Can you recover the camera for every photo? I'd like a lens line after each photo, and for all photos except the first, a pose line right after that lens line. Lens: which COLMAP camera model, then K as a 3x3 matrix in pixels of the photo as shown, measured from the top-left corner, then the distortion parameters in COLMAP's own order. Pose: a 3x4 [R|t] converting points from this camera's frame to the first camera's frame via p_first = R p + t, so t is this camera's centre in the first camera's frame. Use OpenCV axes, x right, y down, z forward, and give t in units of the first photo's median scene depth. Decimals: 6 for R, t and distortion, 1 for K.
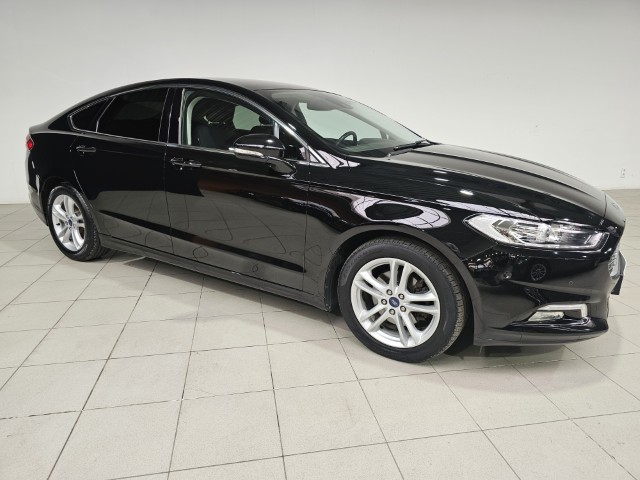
lens RADIAL K [[442.2, 0, 320.0], [0, 442.2, 240.0], [0, 0, 1]] dist [0.028194, -0.002709]
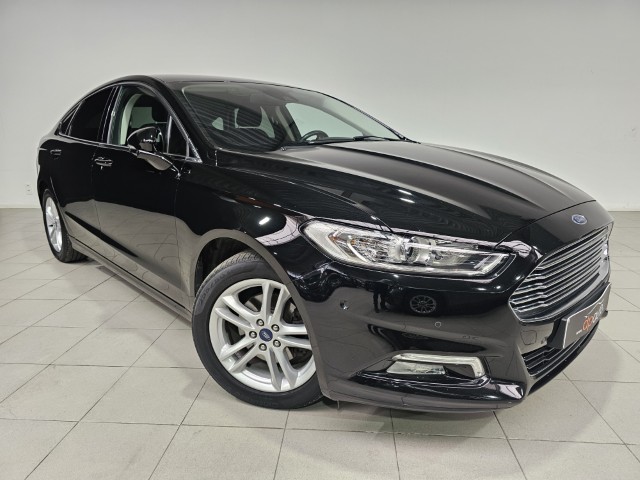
lens RADIAL K [[442.2, 0, 320.0], [0, 442.2, 240.0], [0, 0, 1]] dist [0.028194, -0.002709]
pose [[0.966875, 0.041942, -0.251782, 0.482363], [-0.051388, 0.998196, -0.031056, -0.002531], [0.250025, 0.042966, 0.967286, 0.252314]]
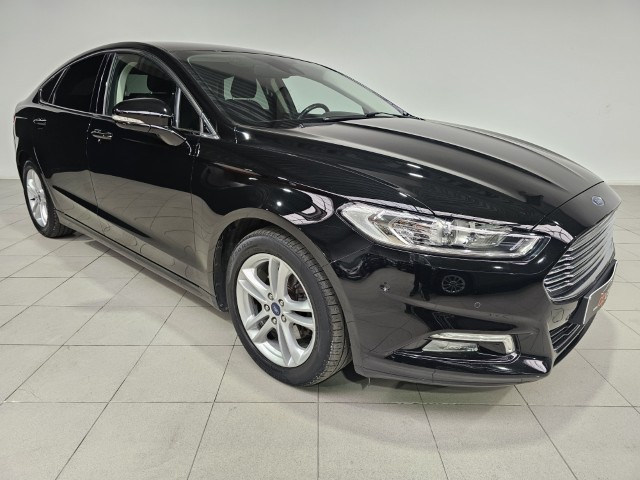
lens RADIAL K [[442.2, 0, 320.0], [0, 442.2, 240.0], [0, 0, 1]] dist [0.028194, -0.002709]
pose [[0.981939, 0.056730, -0.180493, 0.382530], [-0.052038, 0.998175, 0.030631, -0.013345], [0.181901, -0.020686, 0.983099, 0.228435]]
